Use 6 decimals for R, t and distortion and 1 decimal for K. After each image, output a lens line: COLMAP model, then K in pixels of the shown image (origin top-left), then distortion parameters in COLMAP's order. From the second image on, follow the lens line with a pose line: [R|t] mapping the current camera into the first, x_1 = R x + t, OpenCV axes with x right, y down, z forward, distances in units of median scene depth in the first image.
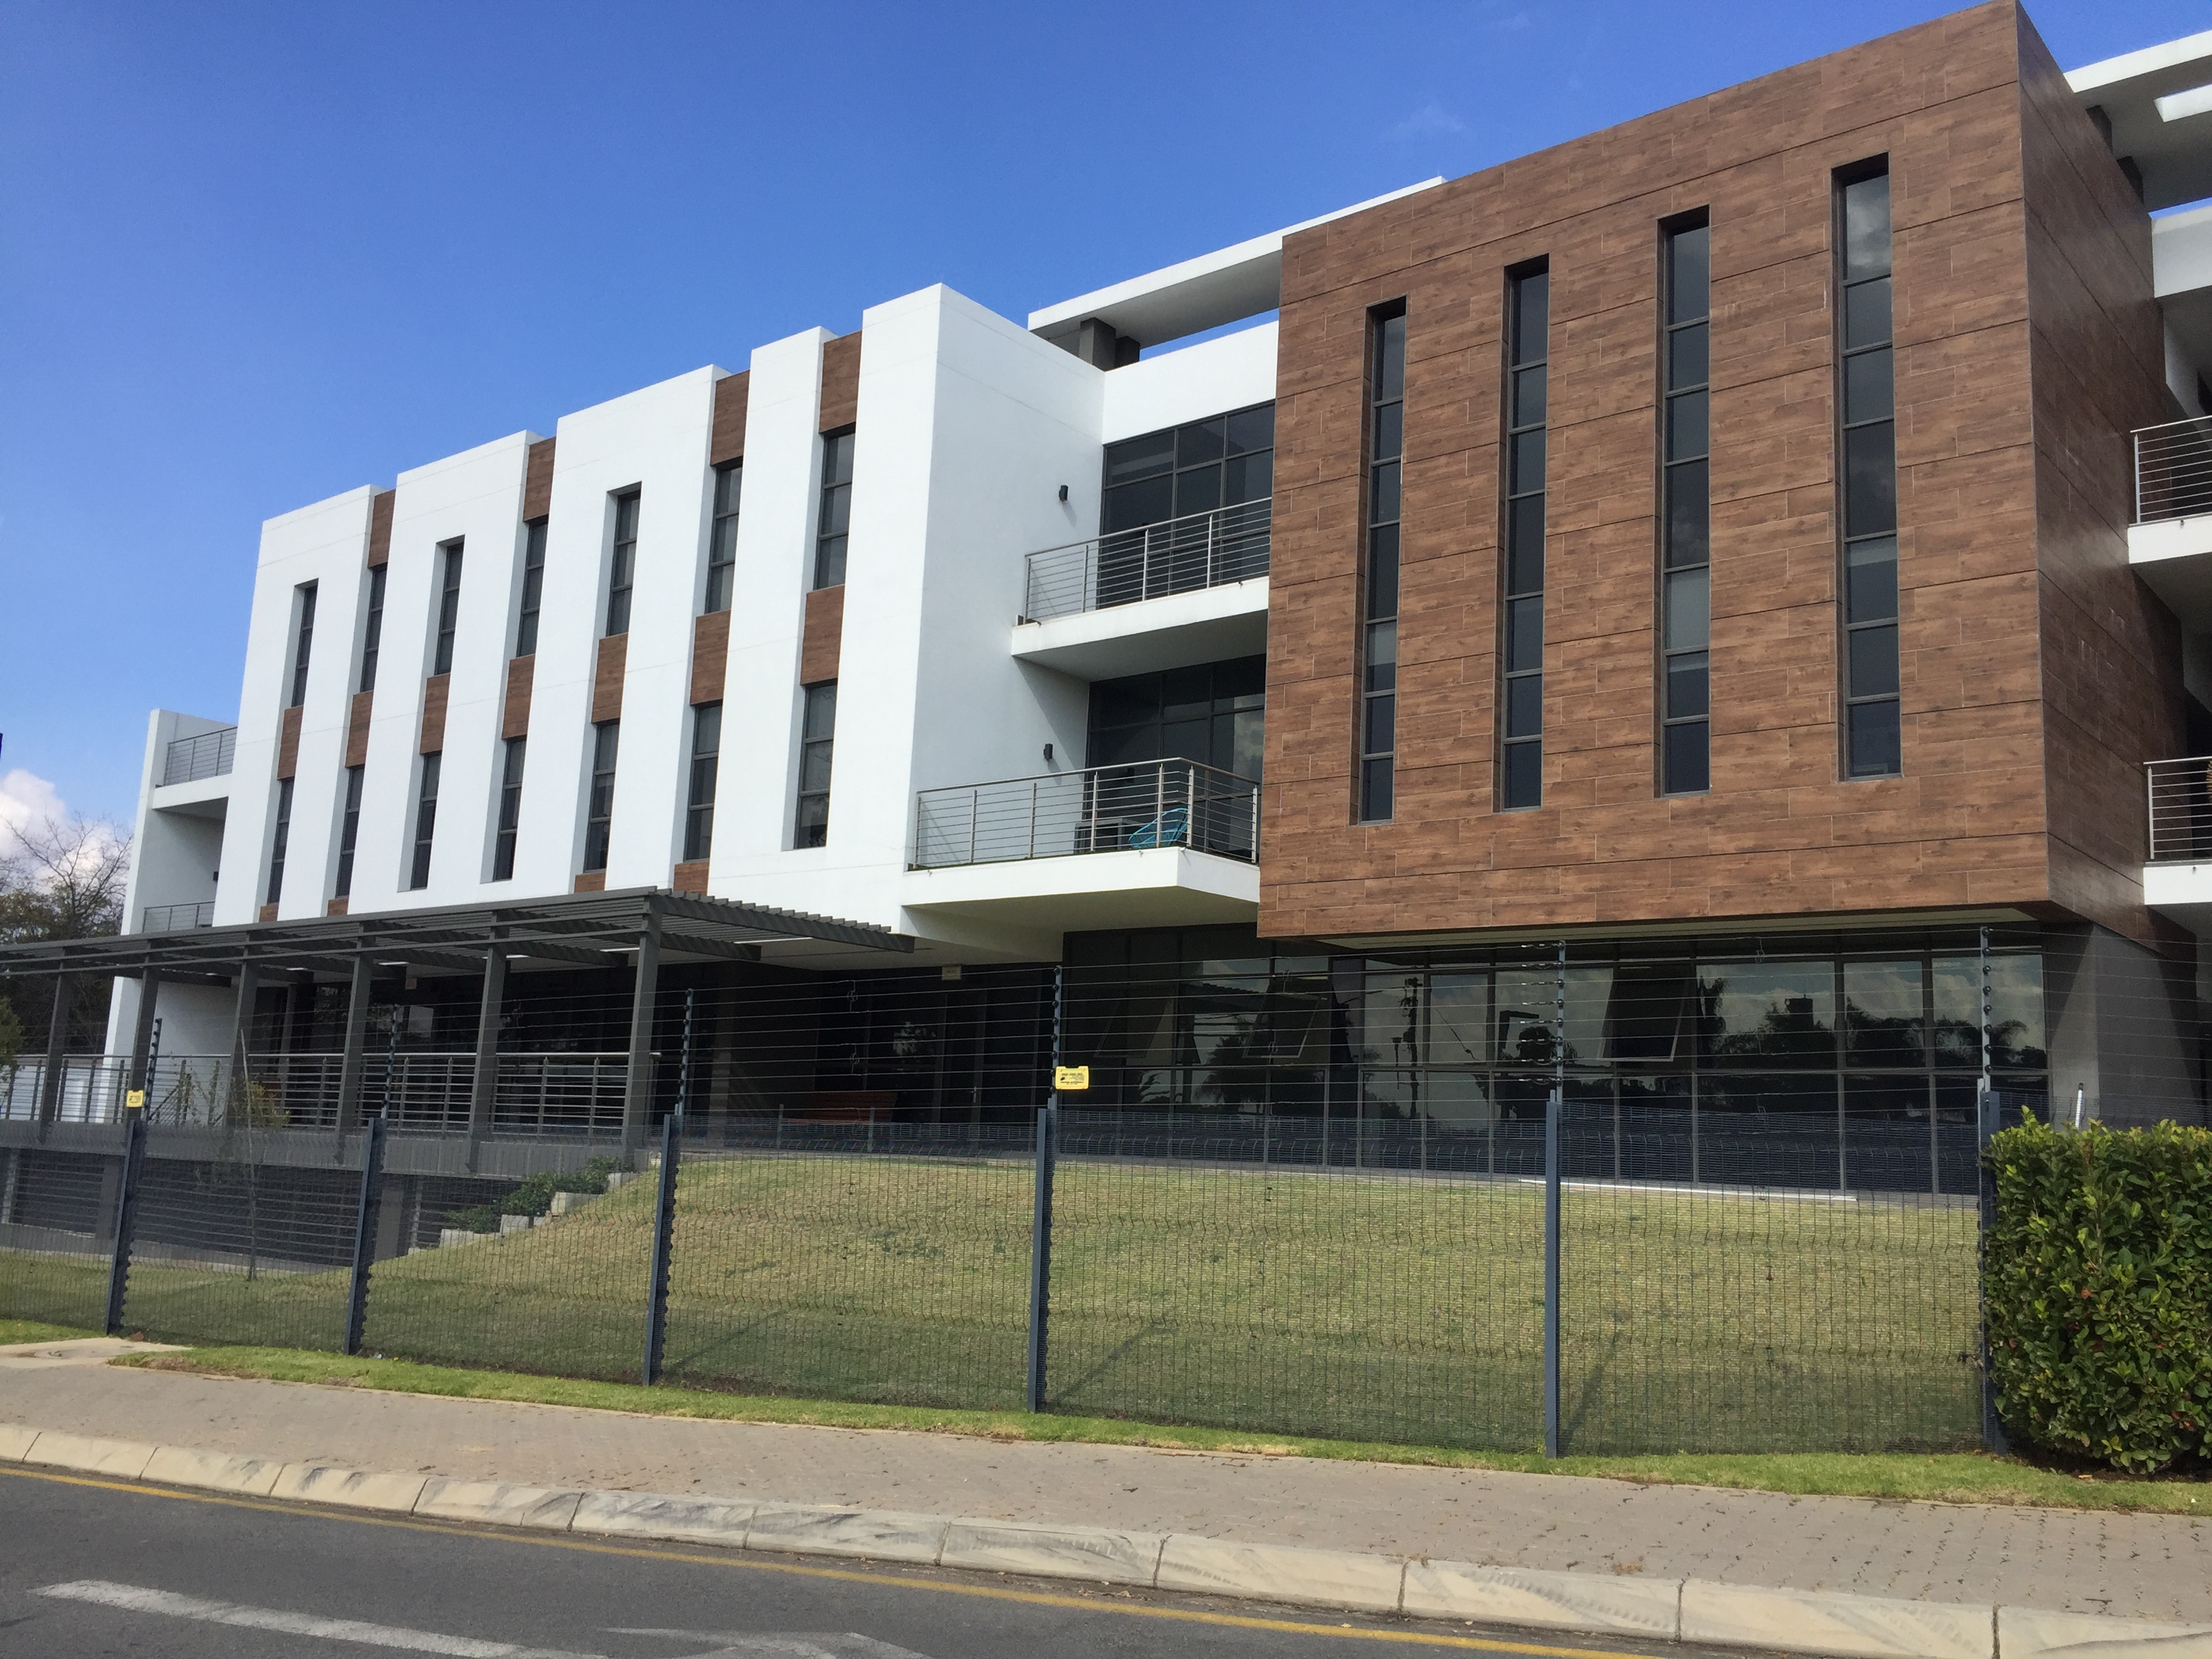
lens RADIAL K [[1879.6, 0, 1107.4], [0, 1879.6, 834.0], [0, 0, 1]] dist [0.044507, -0.023400]
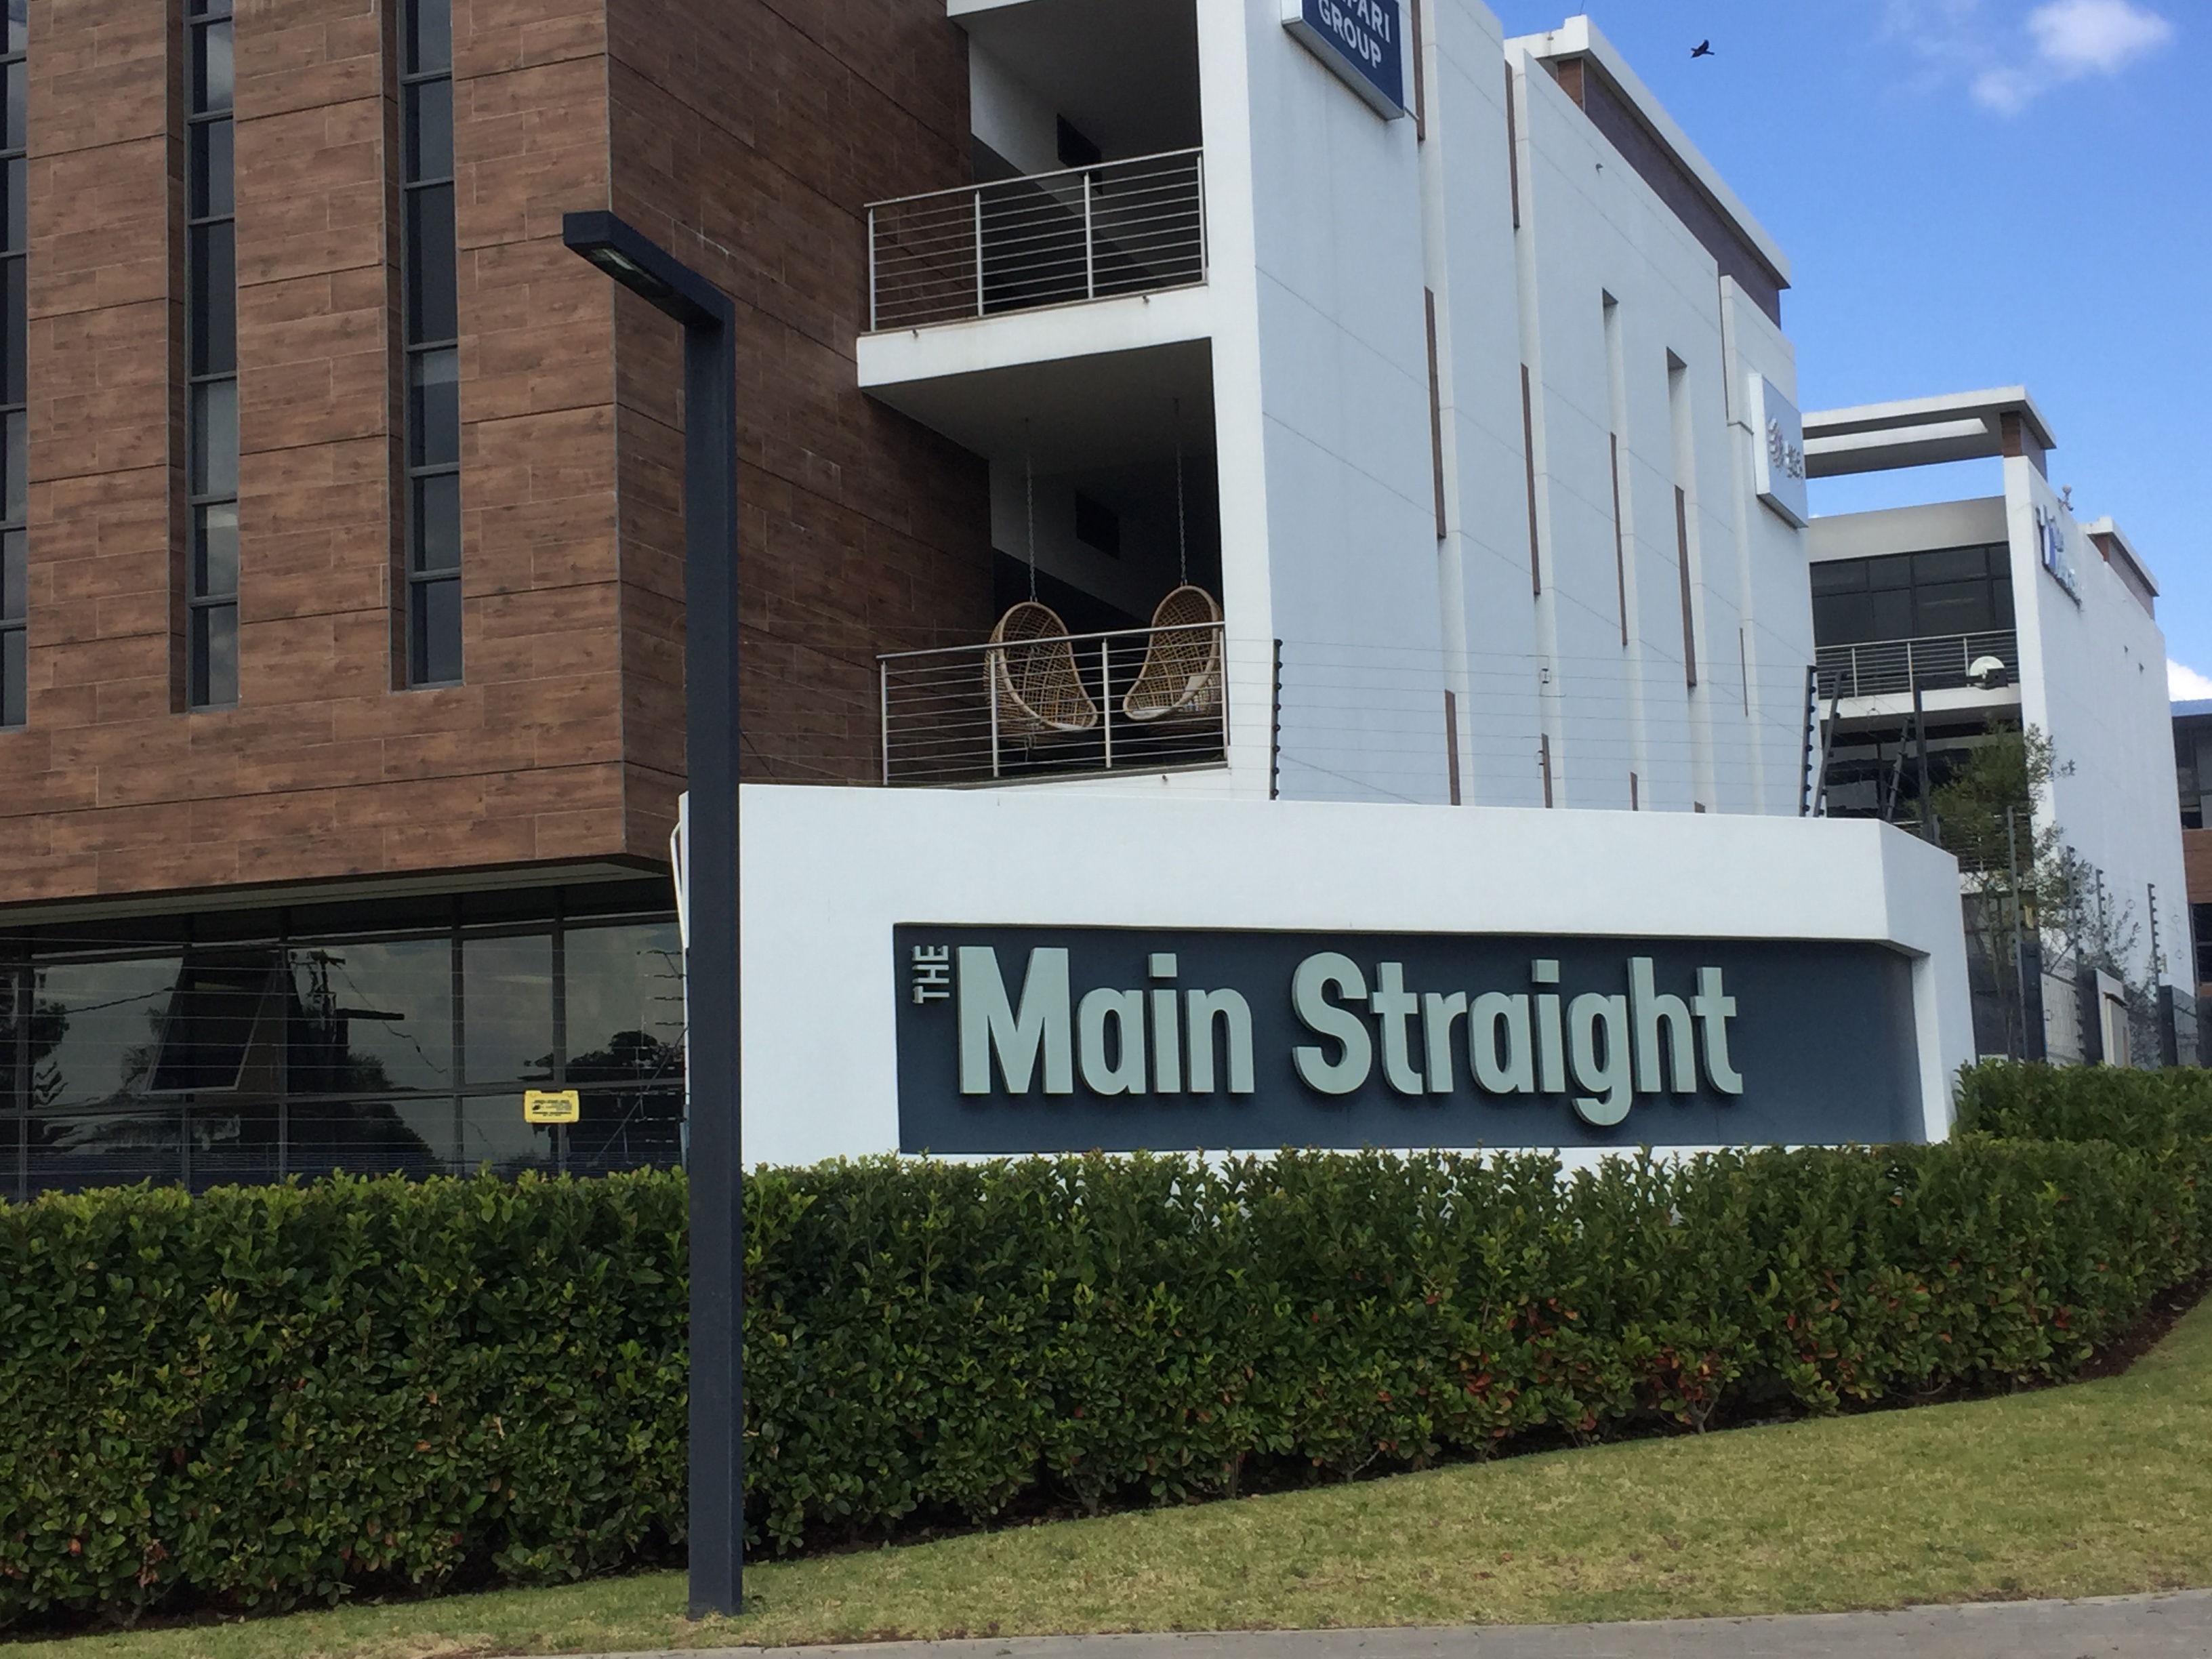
lens RADIAL K [[3264.8, 0, 1105.4], [0, 3264.8, 826.3], [0, 0, 1]] dist [0.080547, 0.000000]
pose [[0.961084, -0.026160, 0.275016, 0.297163], [0.014567, 0.998920, 0.044113, -0.026710], [-0.275873, -0.038390, 0.960427, -0.256962]]
